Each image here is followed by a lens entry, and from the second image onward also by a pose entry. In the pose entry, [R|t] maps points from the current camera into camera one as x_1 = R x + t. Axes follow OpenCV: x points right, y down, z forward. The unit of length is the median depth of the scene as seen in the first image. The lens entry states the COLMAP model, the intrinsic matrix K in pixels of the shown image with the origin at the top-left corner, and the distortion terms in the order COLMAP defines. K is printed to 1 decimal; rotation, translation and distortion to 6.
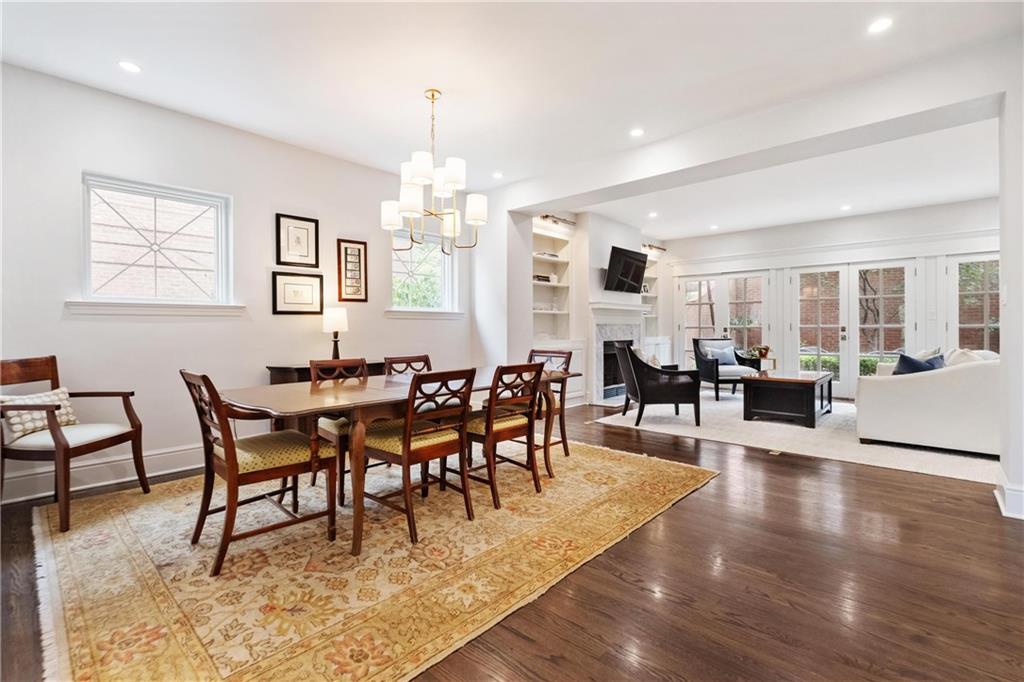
lens RADIAL K [[467.8, 0, 487.7], [0, 467.8, 329.6], [0, 0, 1]] dist [-0.005824, -0.000145]
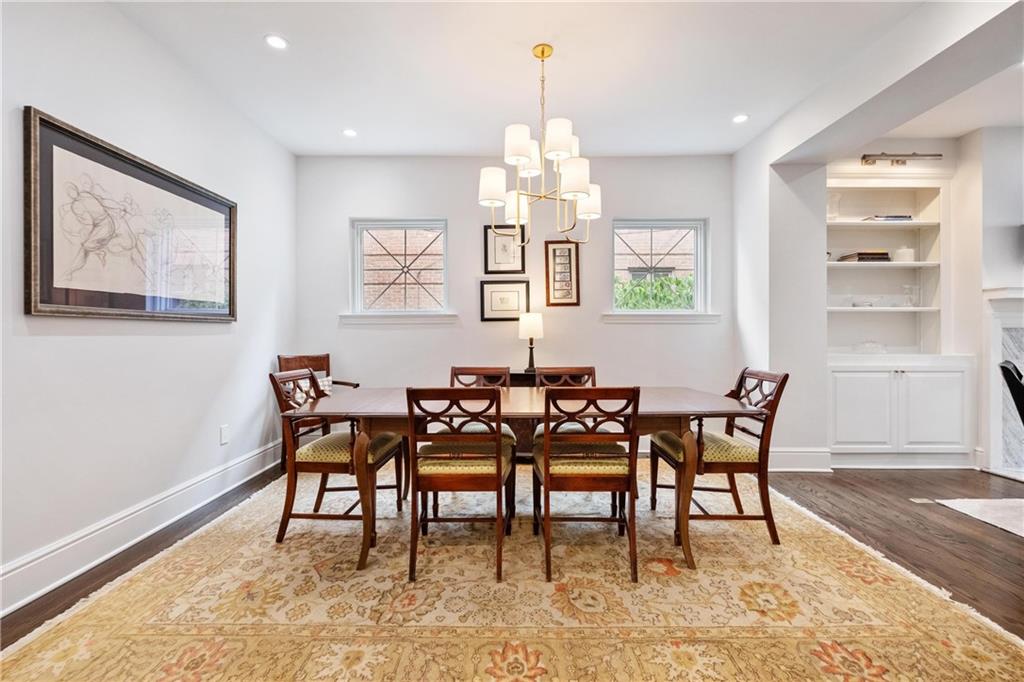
lens RADIAL K [[467.8, 0, 510.4], [0, 467.8, 337.9], [0, 0, 1]] dist [-0.005824, -0.000145]
pose [[0.691464, 0.007076, -0.722377, 0.375440], [-0.003538, 0.999973, 0.006408, -0.002186], [0.722403, -0.001875, 0.691470, 0.333135]]
